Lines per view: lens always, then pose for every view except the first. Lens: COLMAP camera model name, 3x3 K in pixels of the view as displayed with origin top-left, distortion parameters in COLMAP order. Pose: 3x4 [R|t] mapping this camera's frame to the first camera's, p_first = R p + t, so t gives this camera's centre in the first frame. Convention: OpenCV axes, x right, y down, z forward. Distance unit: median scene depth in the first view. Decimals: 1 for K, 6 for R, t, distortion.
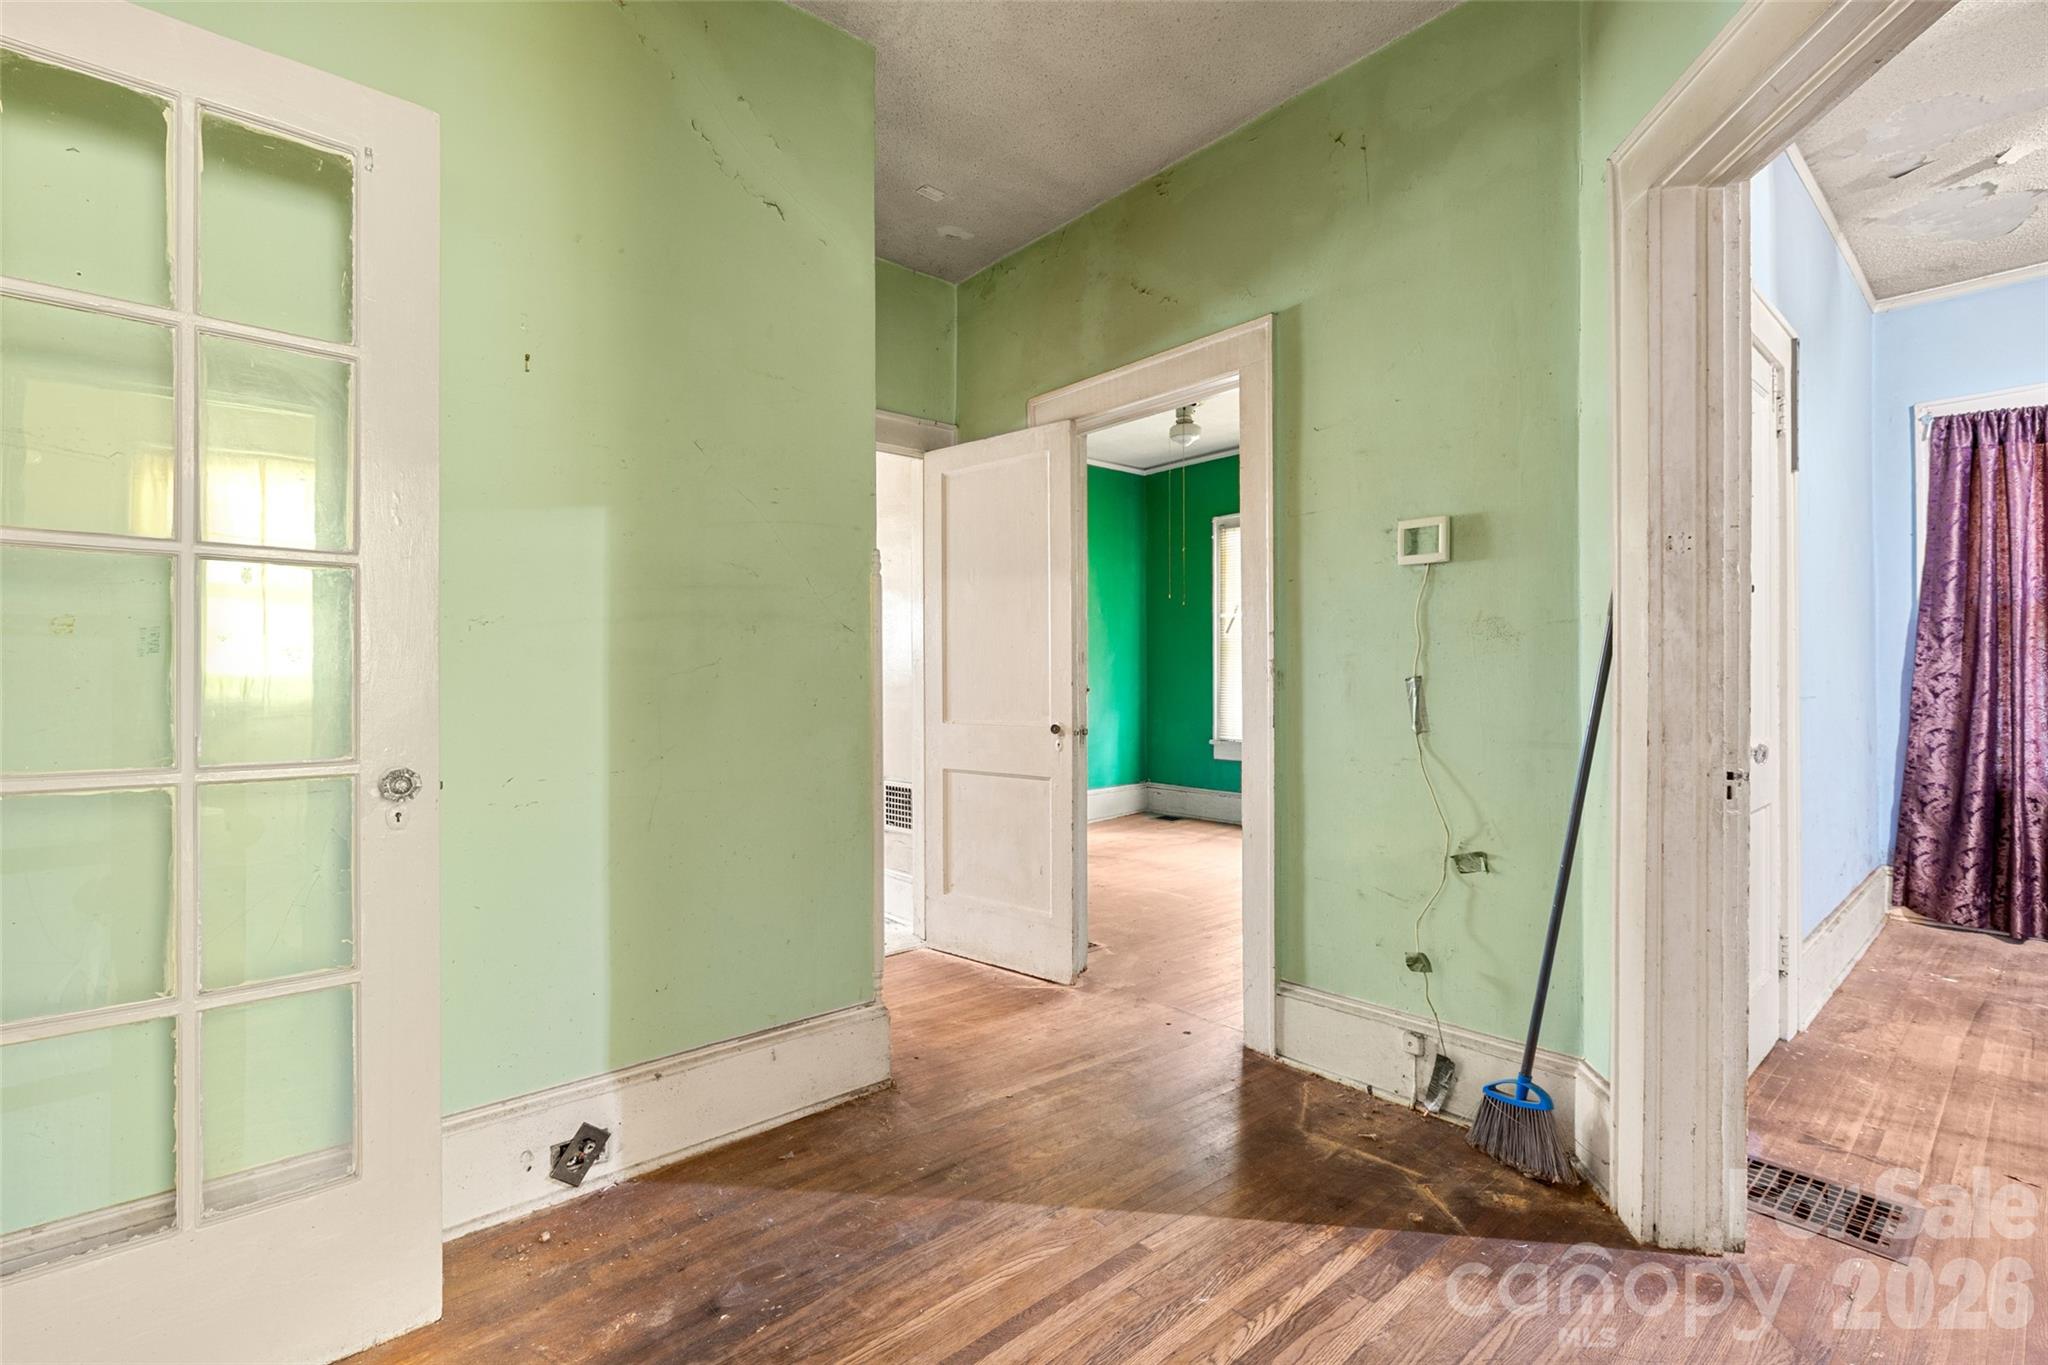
lens RADIAL K [[933.8, 0, 1023.1], [0, 933.8, 673.5], [0, 0, 1]] dist [-0.004481, -0.000595]
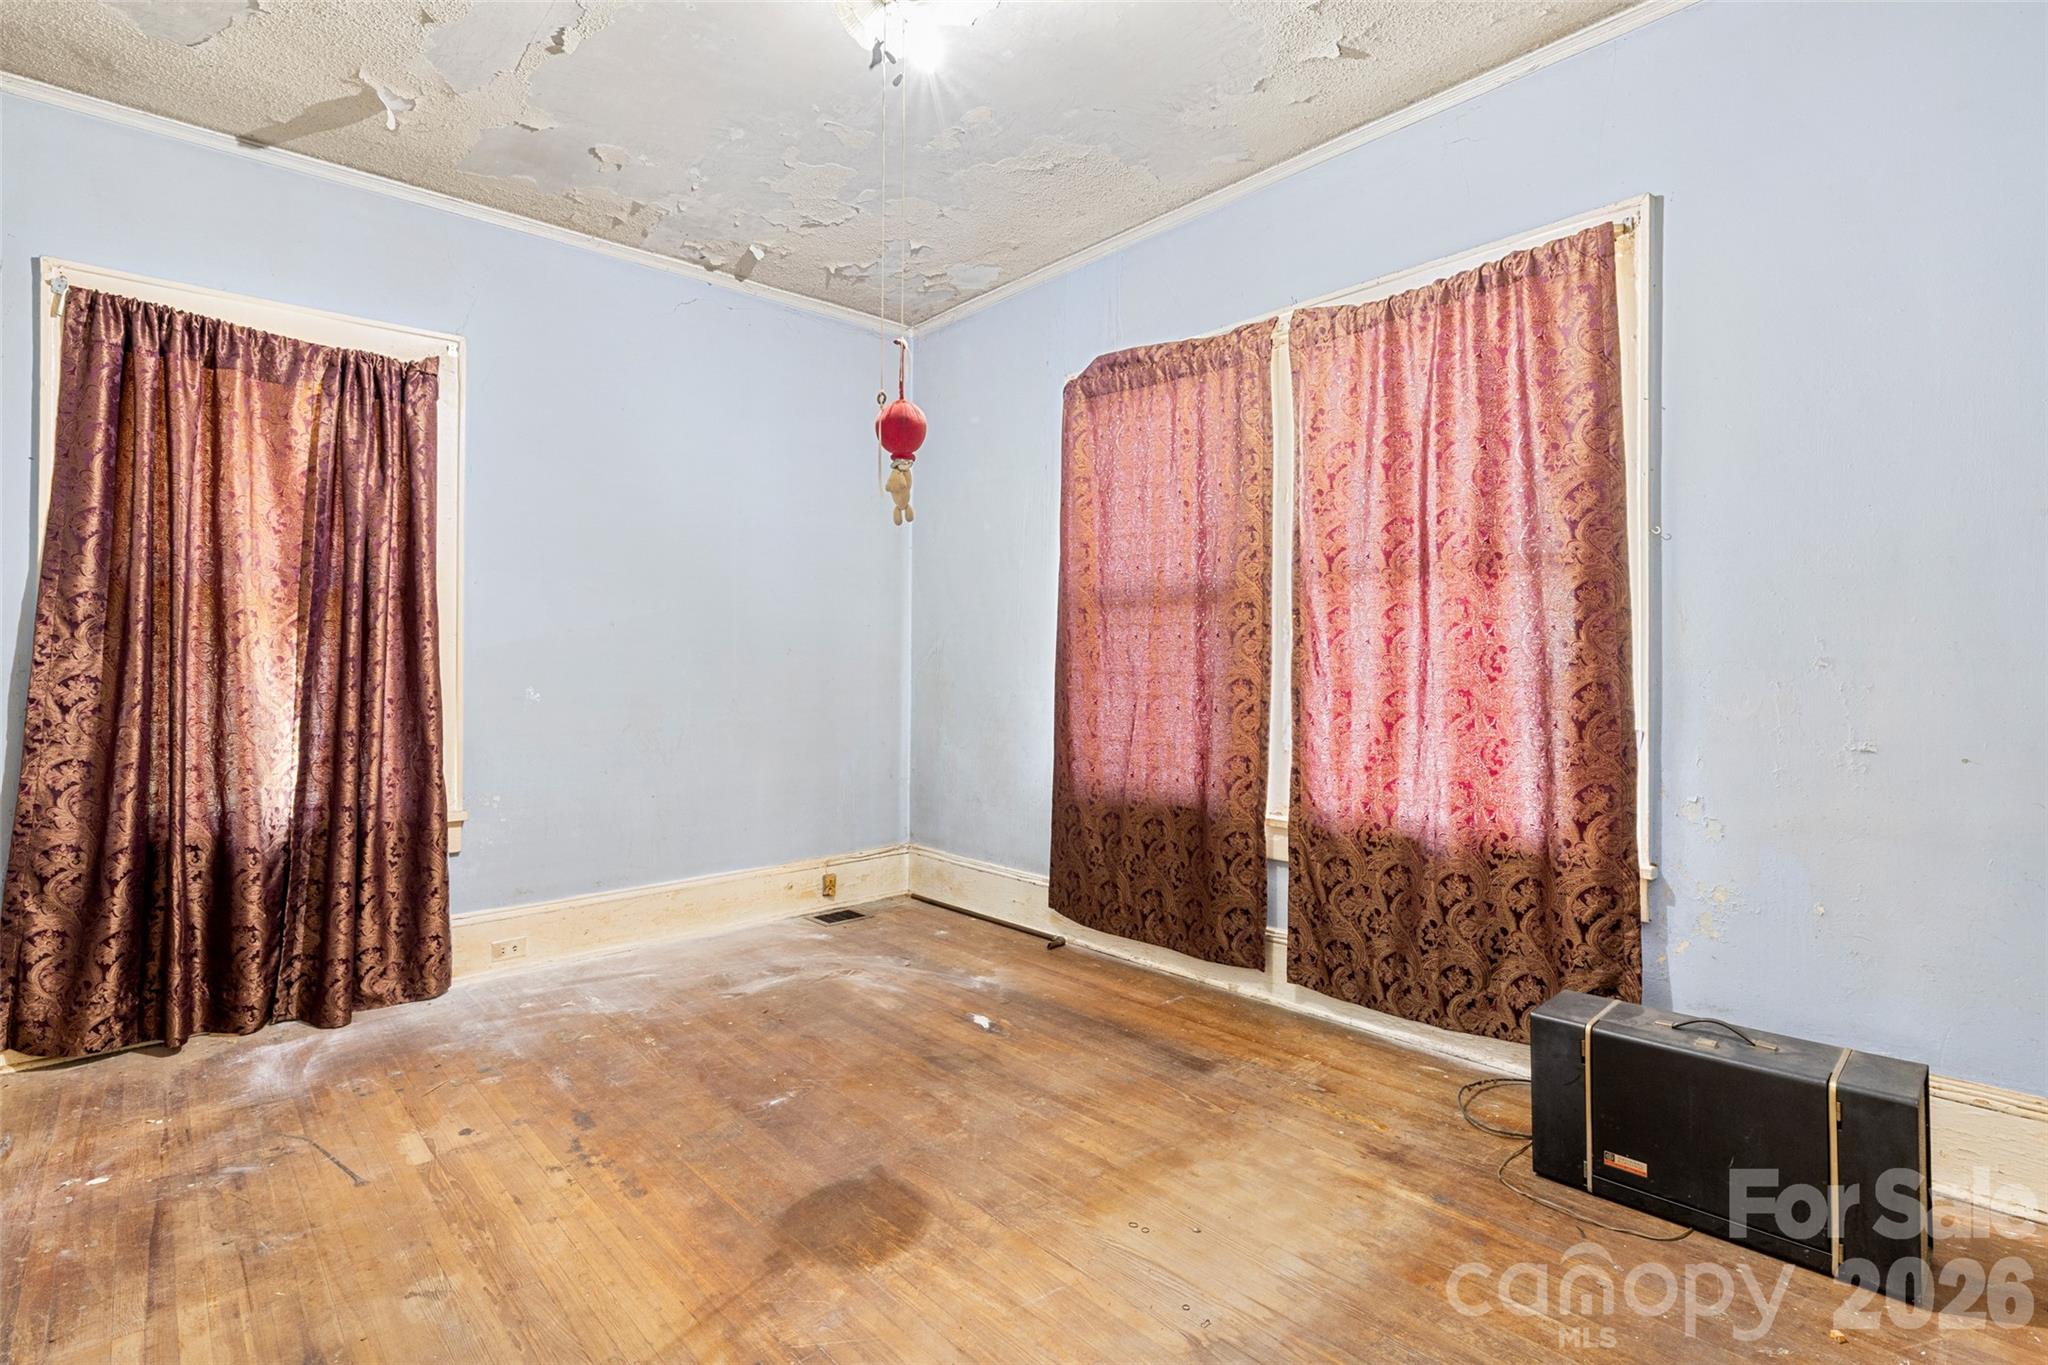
lens RADIAL K [[987.7, 0, 1013.2], [0, 987.7, 651.6], [0, 0, 1]] dist [-0.001532, -0.001081]
pose [[0.000669, 0.019565, 0.999808, 0.297223], [0.002347, 0.999806, -0.019567, -0.002382], [-0.999997, 0.002360, 0.000623, 0.341796]]
